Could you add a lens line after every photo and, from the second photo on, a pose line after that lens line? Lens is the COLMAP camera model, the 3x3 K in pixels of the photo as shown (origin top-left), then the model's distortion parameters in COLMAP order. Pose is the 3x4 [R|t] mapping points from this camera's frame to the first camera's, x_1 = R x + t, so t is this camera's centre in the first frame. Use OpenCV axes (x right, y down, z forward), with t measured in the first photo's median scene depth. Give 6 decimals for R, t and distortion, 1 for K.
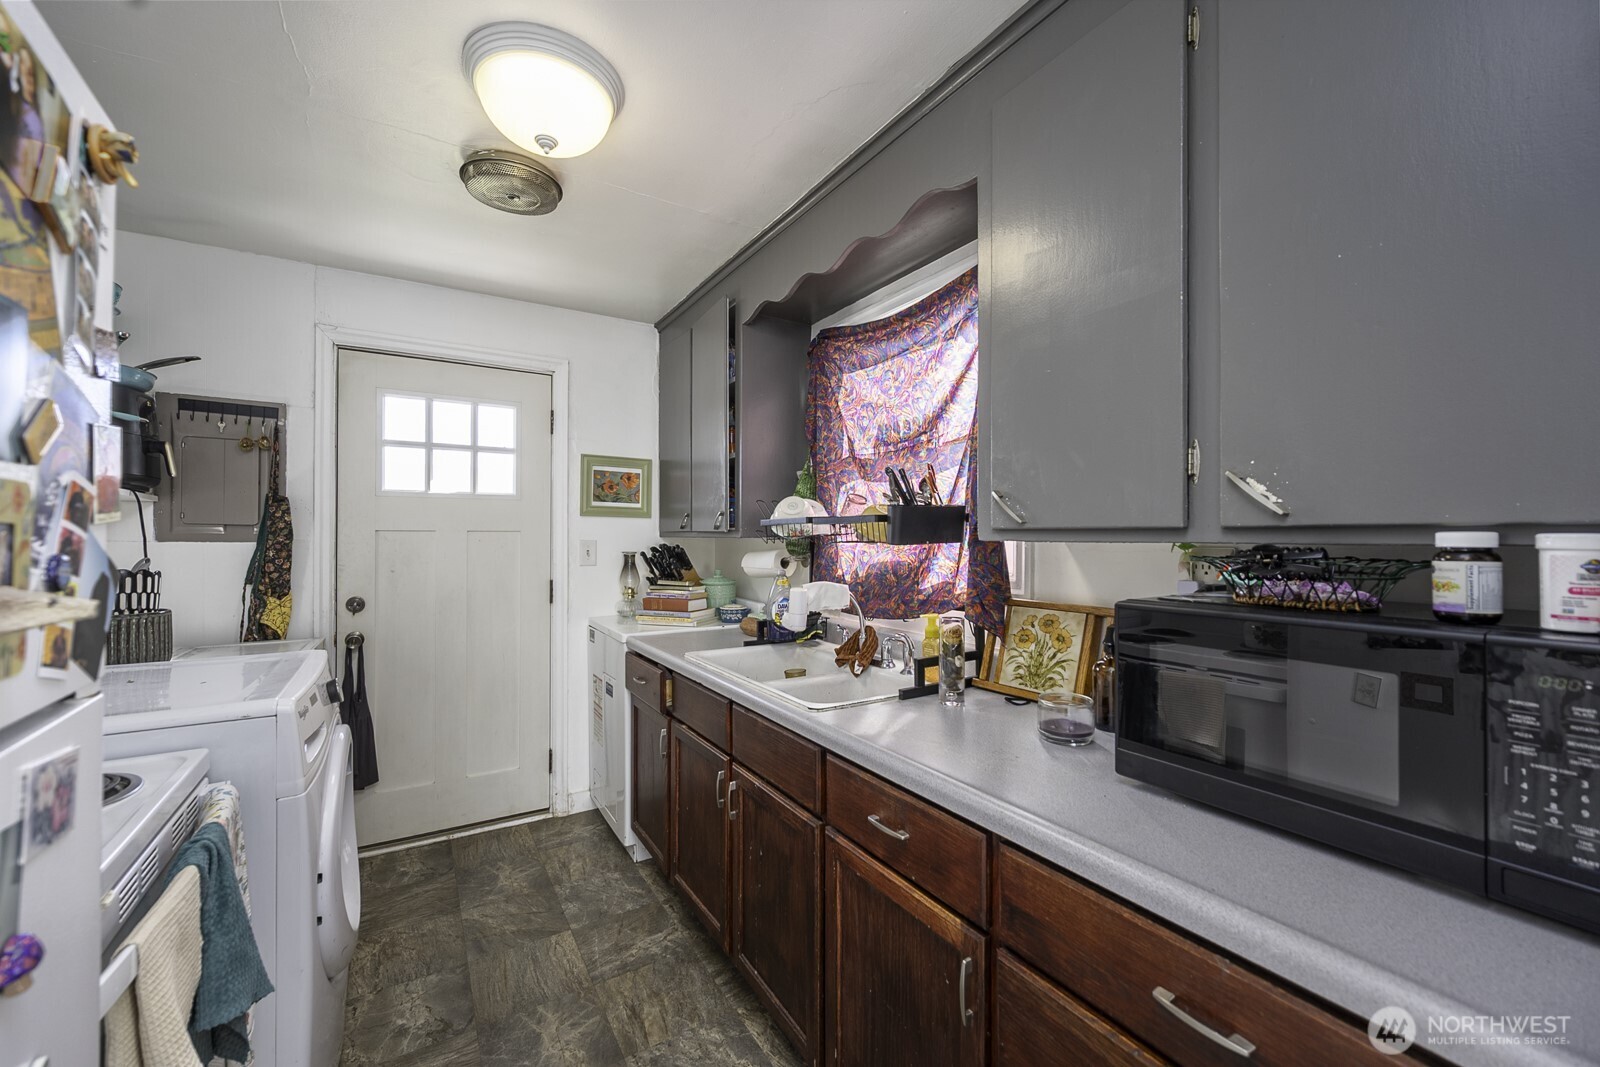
lens RADIAL K [[636.8, 0, 803.2], [0, 636.8, 526.6], [0, 0, 1]] dist [-0.003465, 0.000018]
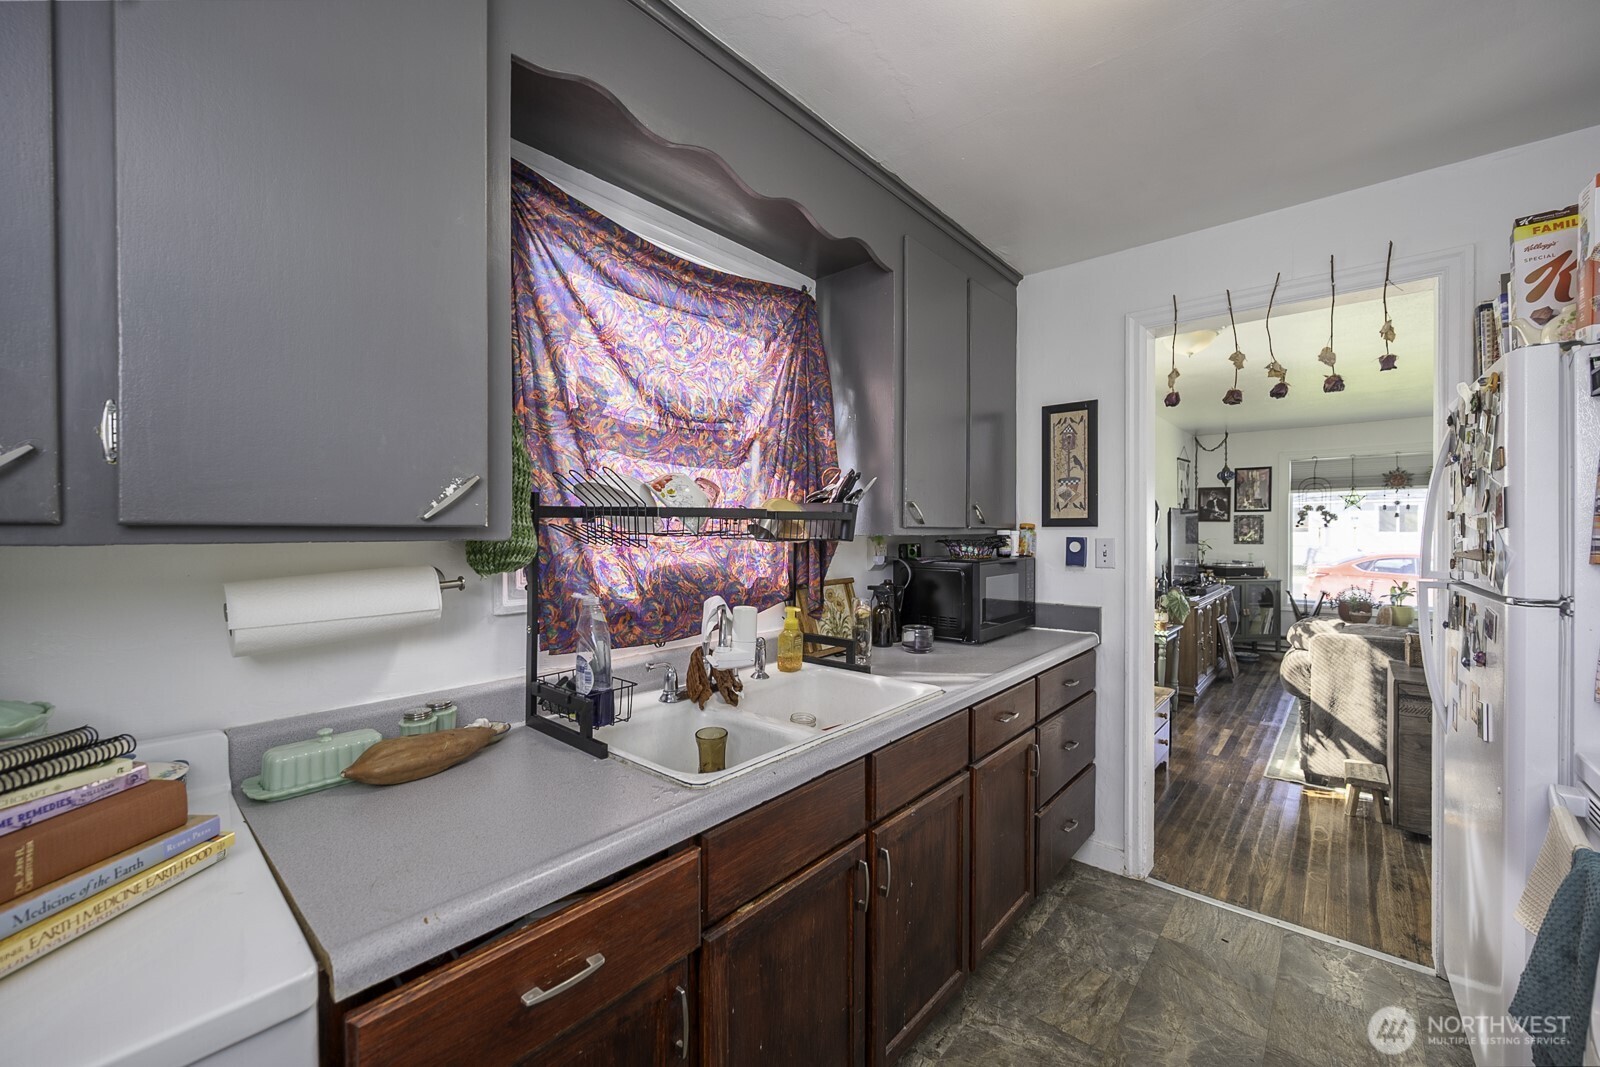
lens RADIAL K [[636.8, 0, 801.7], [0, 636.8, 540.6], [0, 0, 1]] dist [-0.003465, 0.000018]
pose [[-0.303220, -0.013465, 0.952825, -0.691627], [-0.008173, 0.999900, 0.011529, 0.013906], [-0.952886, -0.004292, -0.303300, 1.126013]]
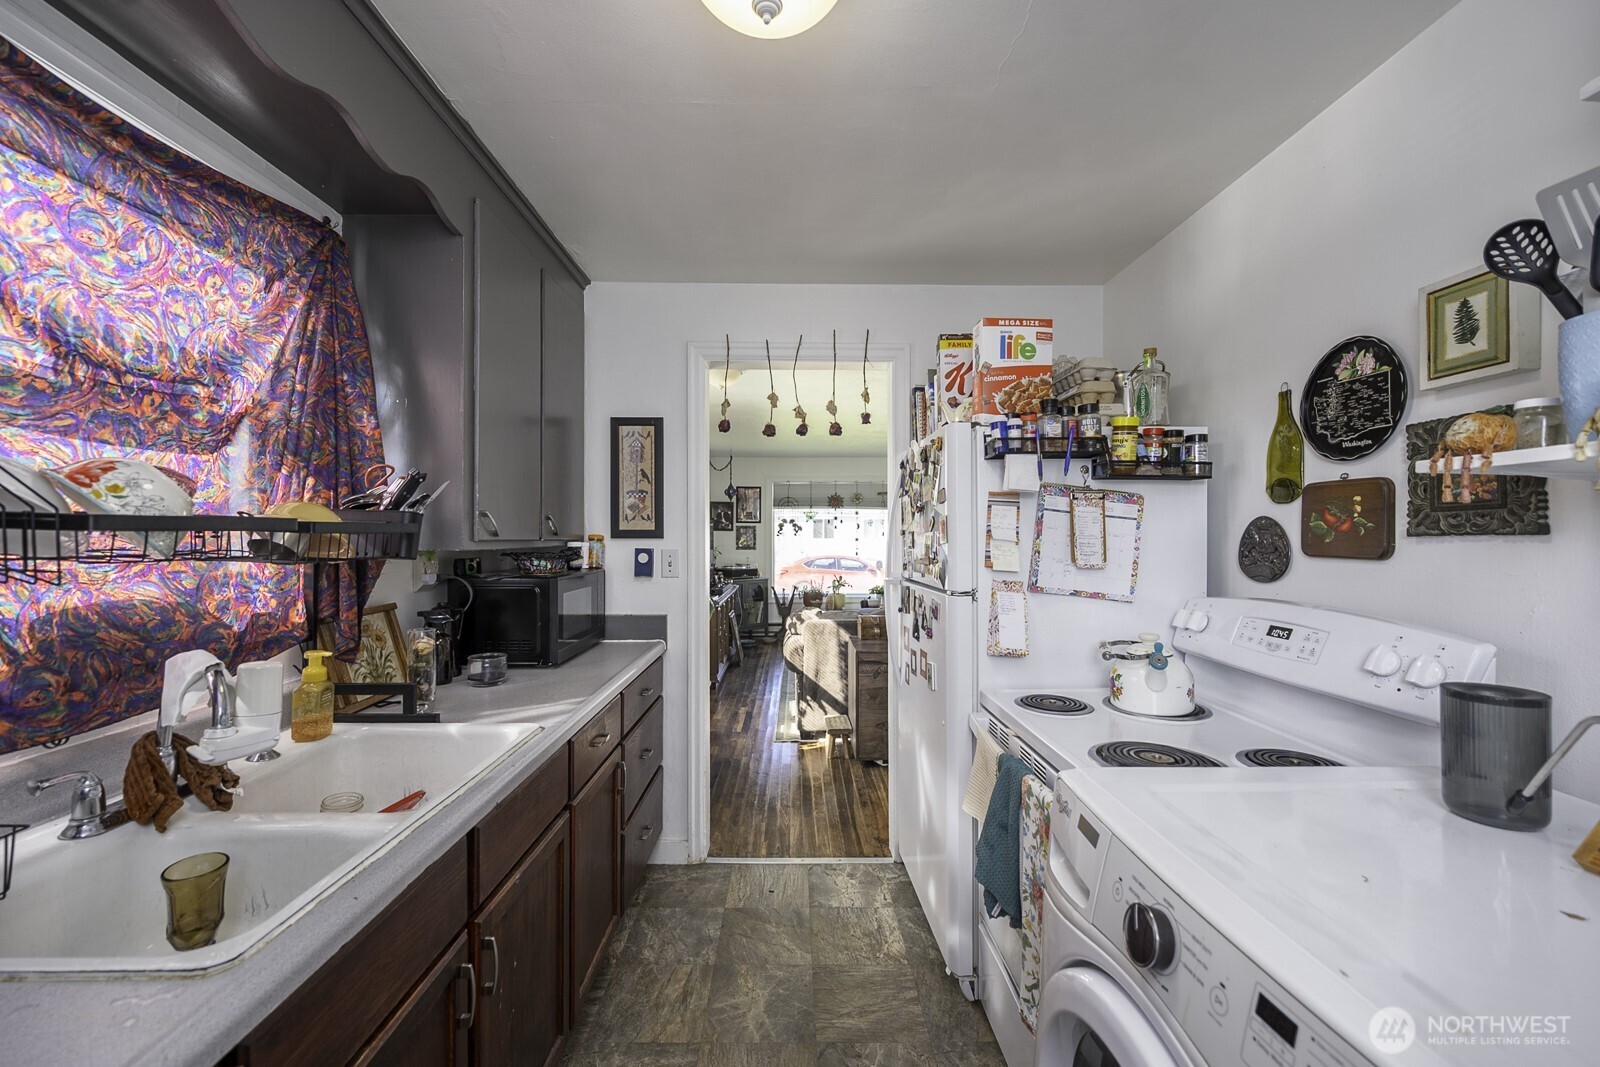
lens RADIAL K [[636.8, 0, 803.9], [0, 636.8, 539.5], [0, 0, 1]] dist [-0.003465, 0.000018]
pose [[-0.860536, -0.003351, 0.509378, -0.596024], [-0.006641, 0.999967, -0.004641, 0.002906], [-0.509346, -0.007376, -0.860530, 1.174975]]
